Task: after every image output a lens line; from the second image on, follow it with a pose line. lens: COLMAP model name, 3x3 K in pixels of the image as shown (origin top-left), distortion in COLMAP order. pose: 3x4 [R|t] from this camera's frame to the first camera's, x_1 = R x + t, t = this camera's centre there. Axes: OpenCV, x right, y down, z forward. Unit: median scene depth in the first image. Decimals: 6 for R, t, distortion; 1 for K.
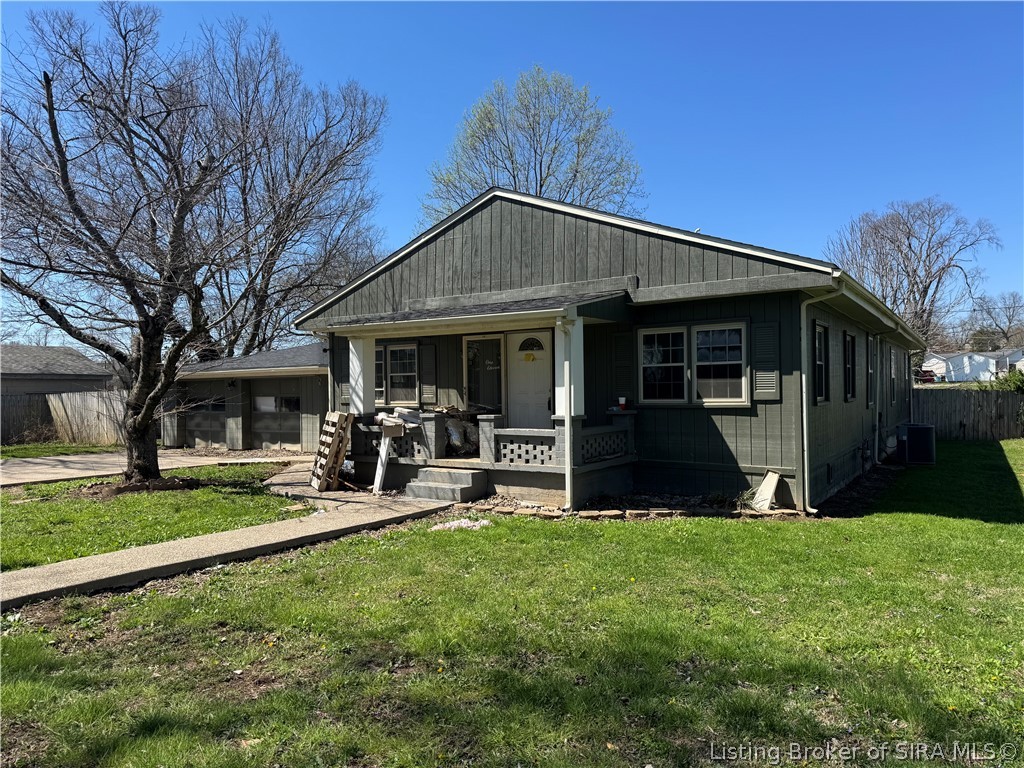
lens RADIAL K [[720.6, 0, 512.0], [0, 720.6, 384.0], [0, 0, 1]] dist [0.088442, -0.100934]
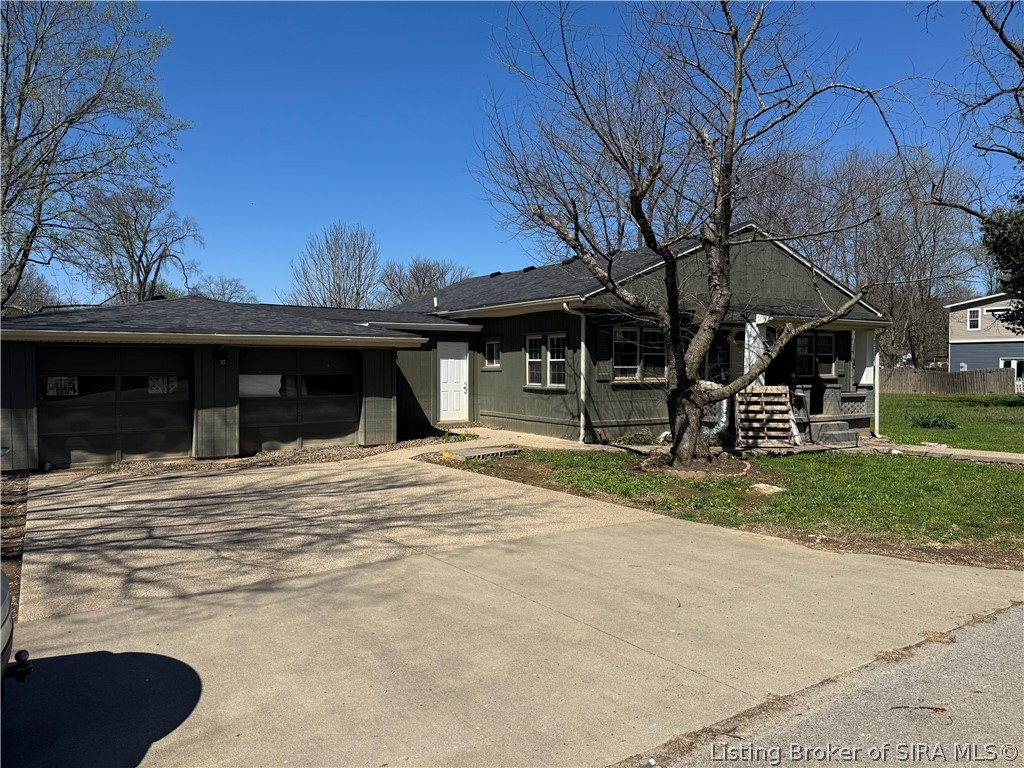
lens RADIAL K [[720.6, 0, 512.0], [0, 720.6, 384.0], [0, 0, 1]] dist [0.088442, -0.100934]
pose [[0.372495, -0.011422, 0.927964, -0.887681], [-0.013018, 0.999762, 0.017531, 0.011819], [-0.927943, -0.018610, 0.372258, 0.537550]]
